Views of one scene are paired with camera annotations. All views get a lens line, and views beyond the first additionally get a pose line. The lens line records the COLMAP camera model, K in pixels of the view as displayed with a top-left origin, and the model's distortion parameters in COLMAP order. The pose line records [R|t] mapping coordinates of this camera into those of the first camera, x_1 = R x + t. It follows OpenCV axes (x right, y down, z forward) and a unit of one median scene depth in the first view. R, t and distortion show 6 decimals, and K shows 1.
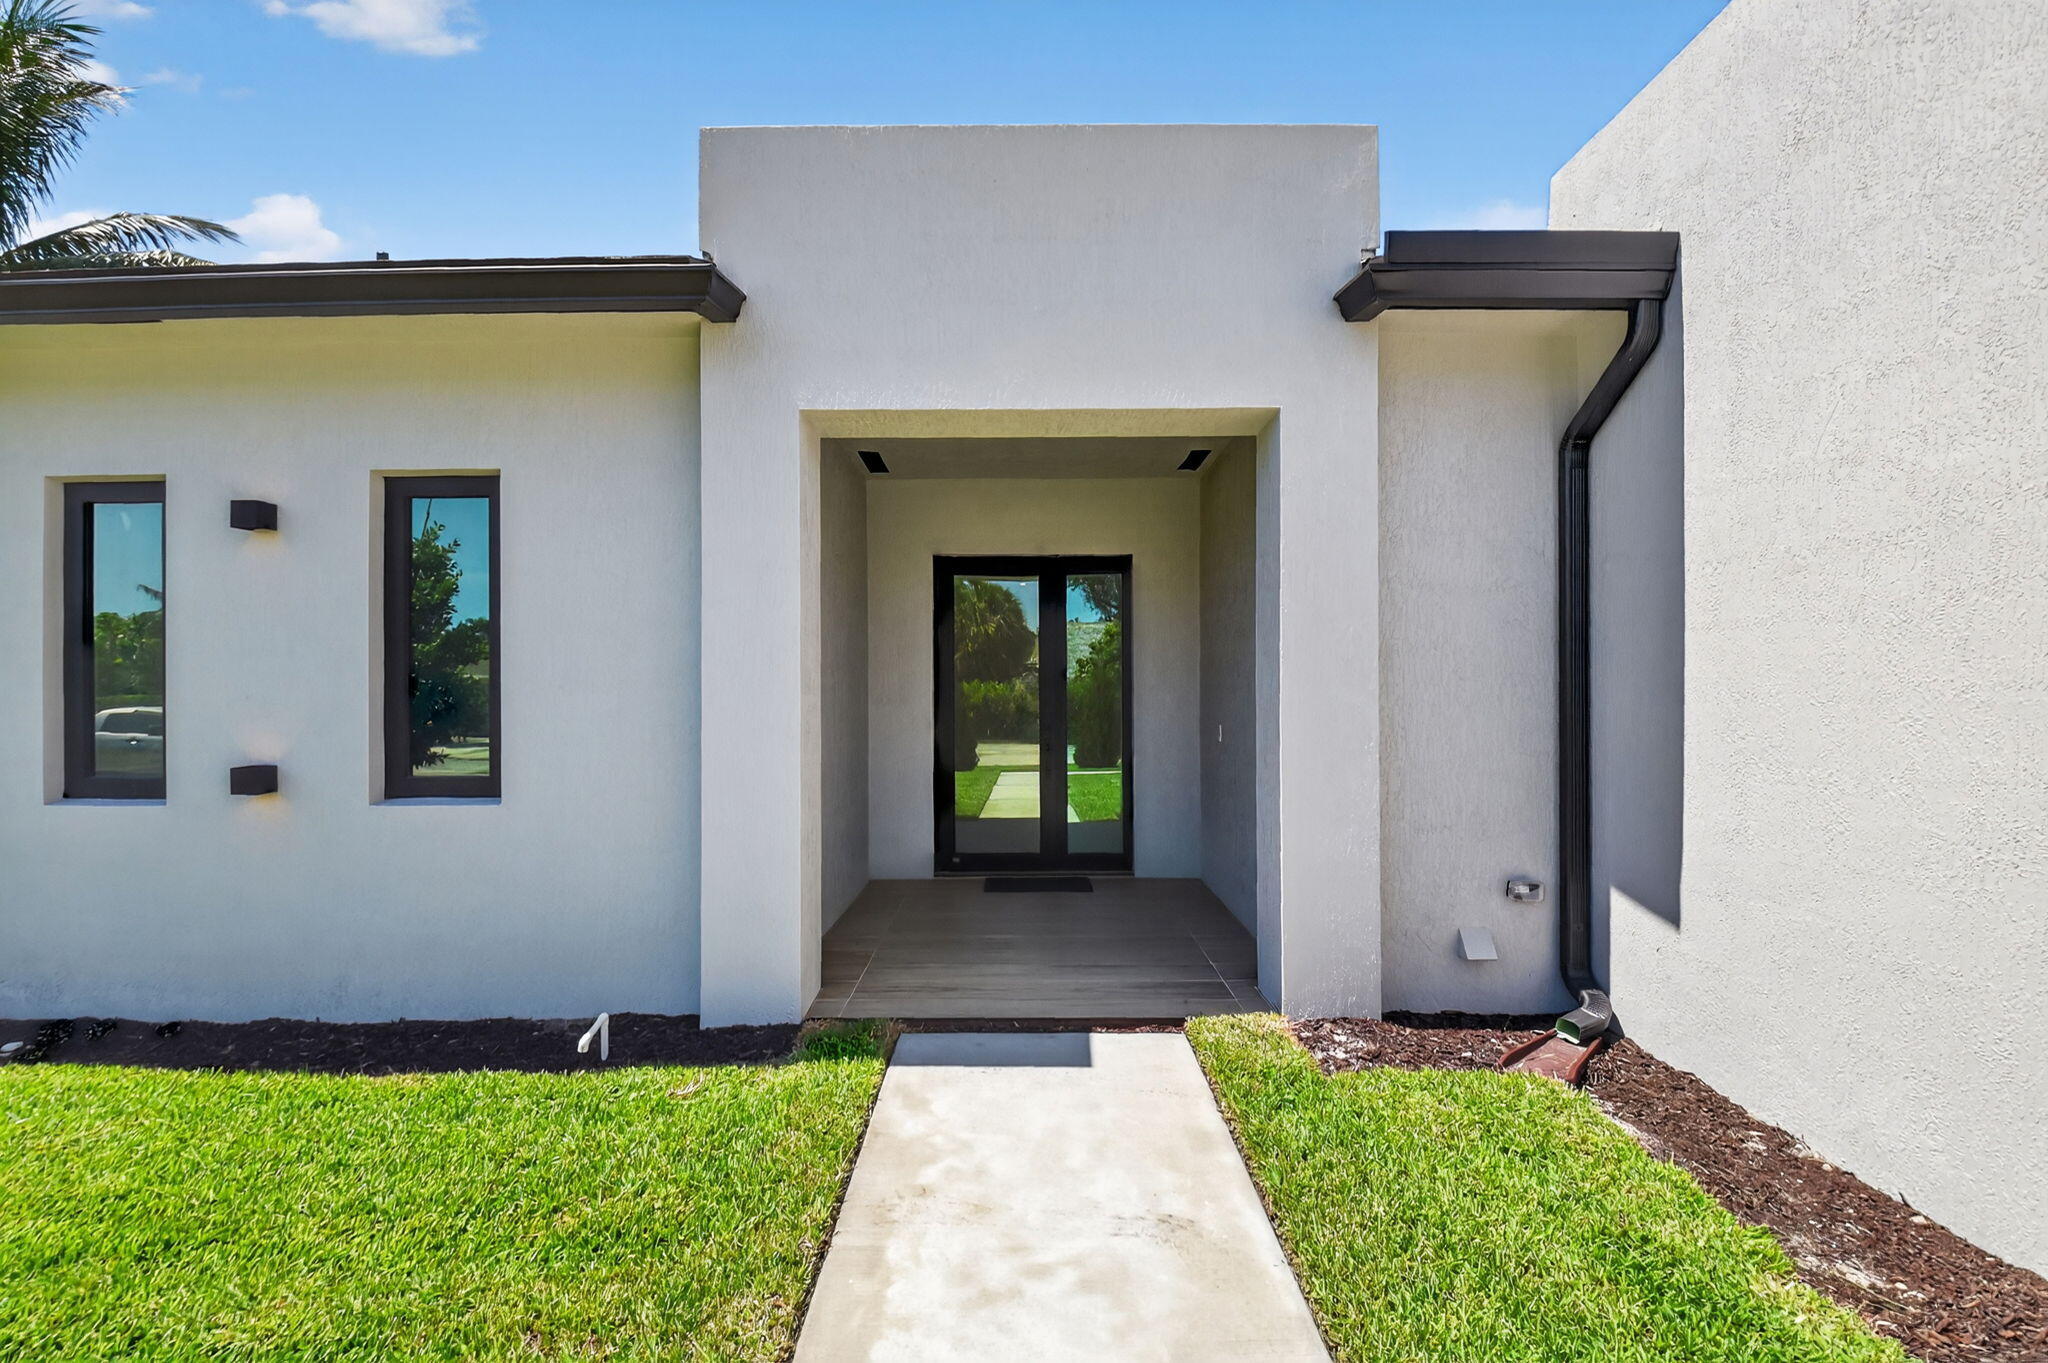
lens RADIAL K [[920.3, 0, 1027.4], [0, 920.3, 677.8], [0, 0, 1]] dist [0.009889, -0.025516]
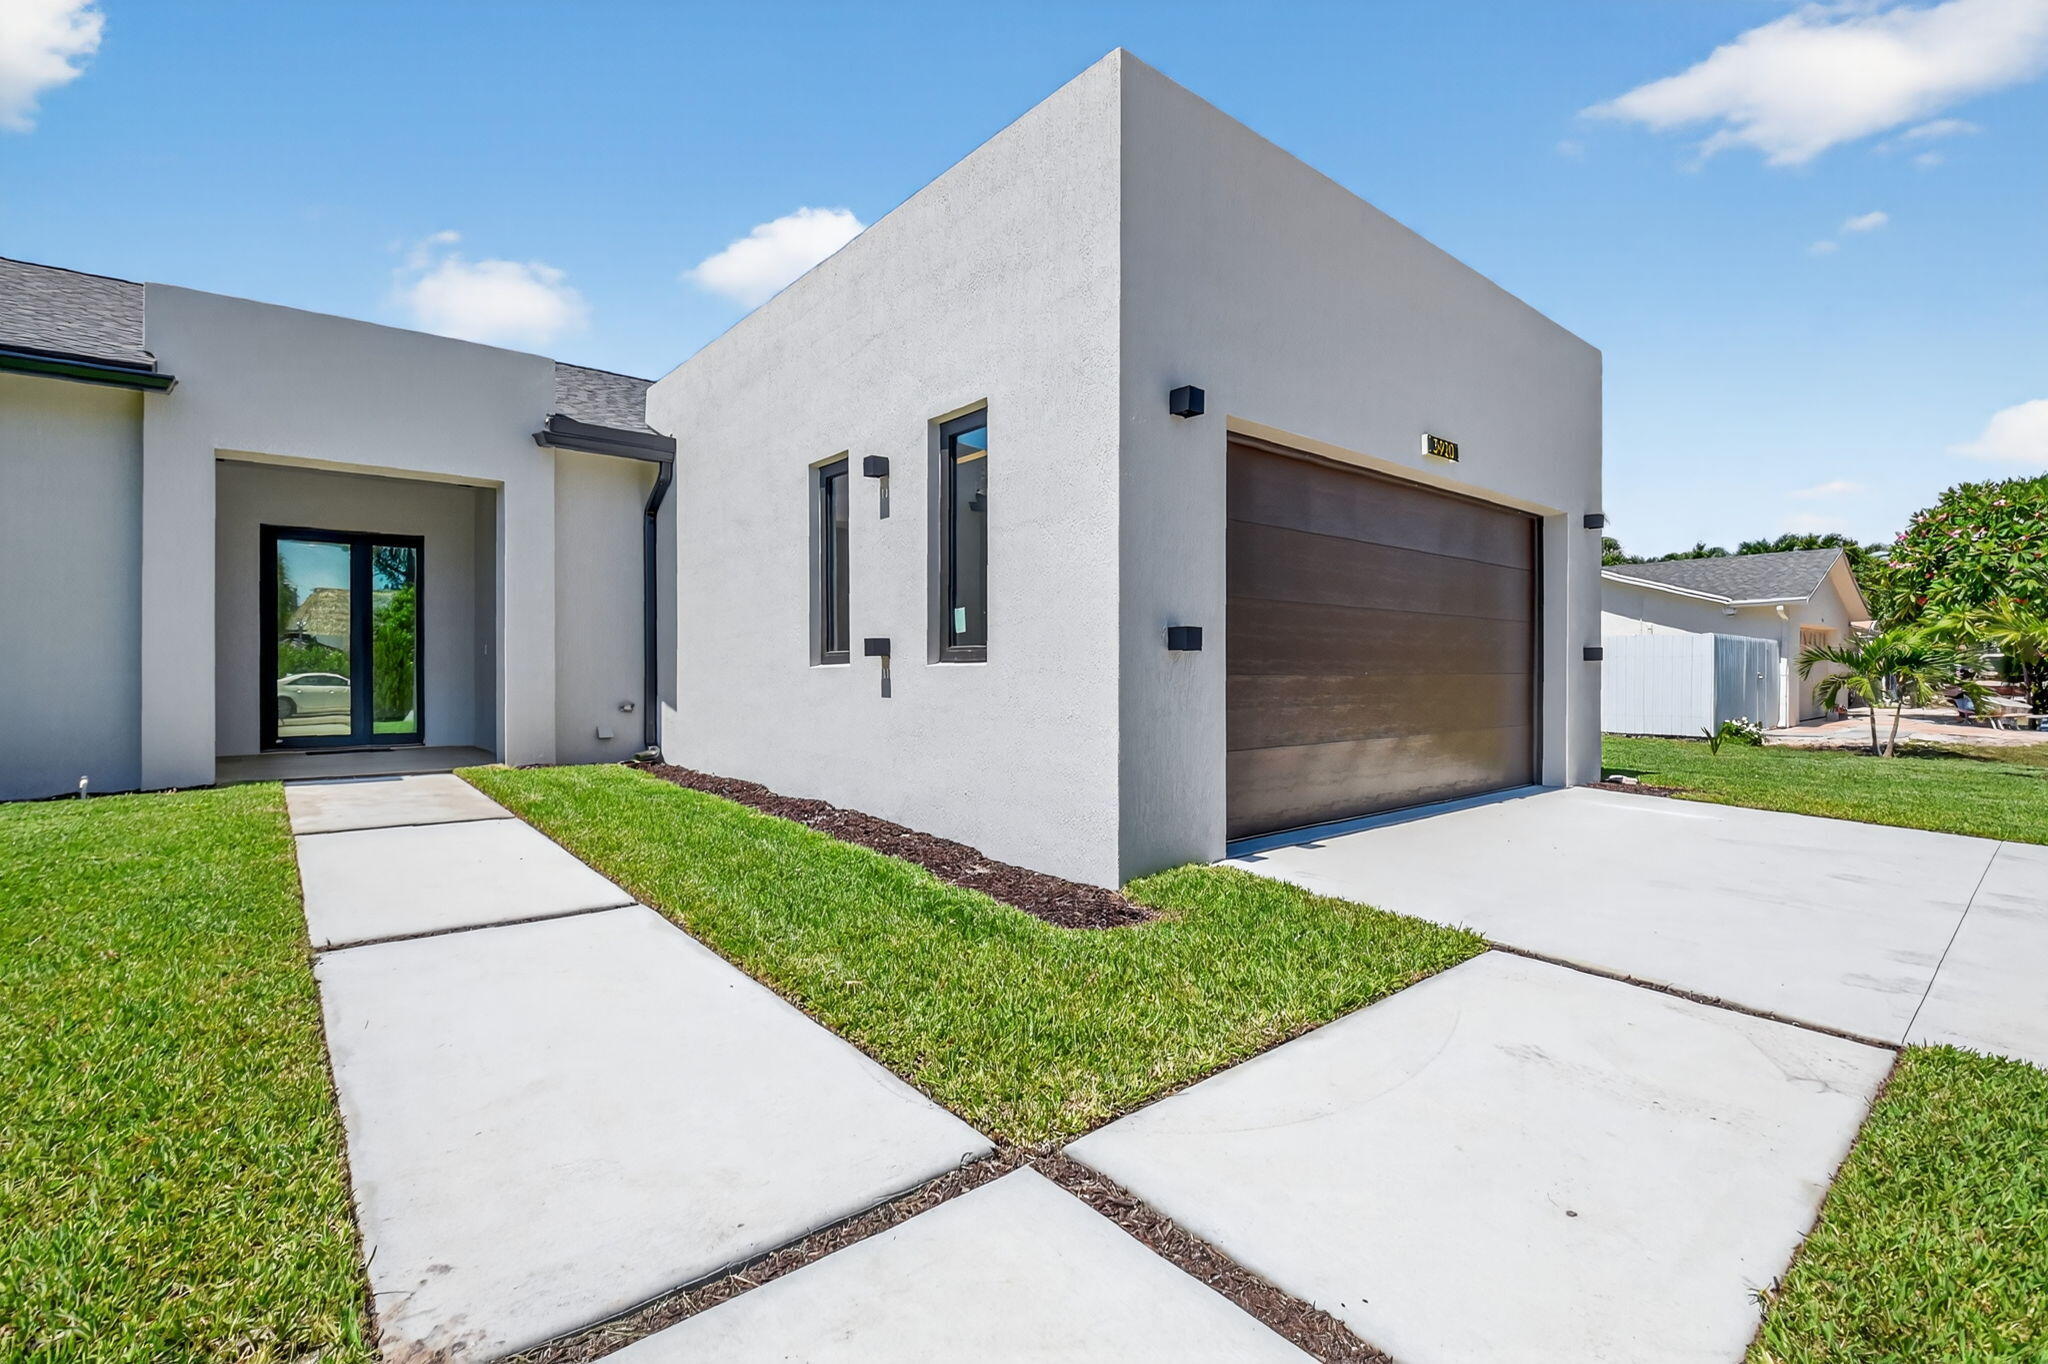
lens RADIAL K [[920.3, 0, 1027.4], [0, 920.3, 678.3], [0, 0, 1]] dist [0.009889, -0.025516]
pose [[0.770557, -0.005617, 0.637346, -0.150632], [-0.006194, 0.999848, 0.016301, 0.116688], [-0.637341, -0.016509, 0.770405, -1.389927]]
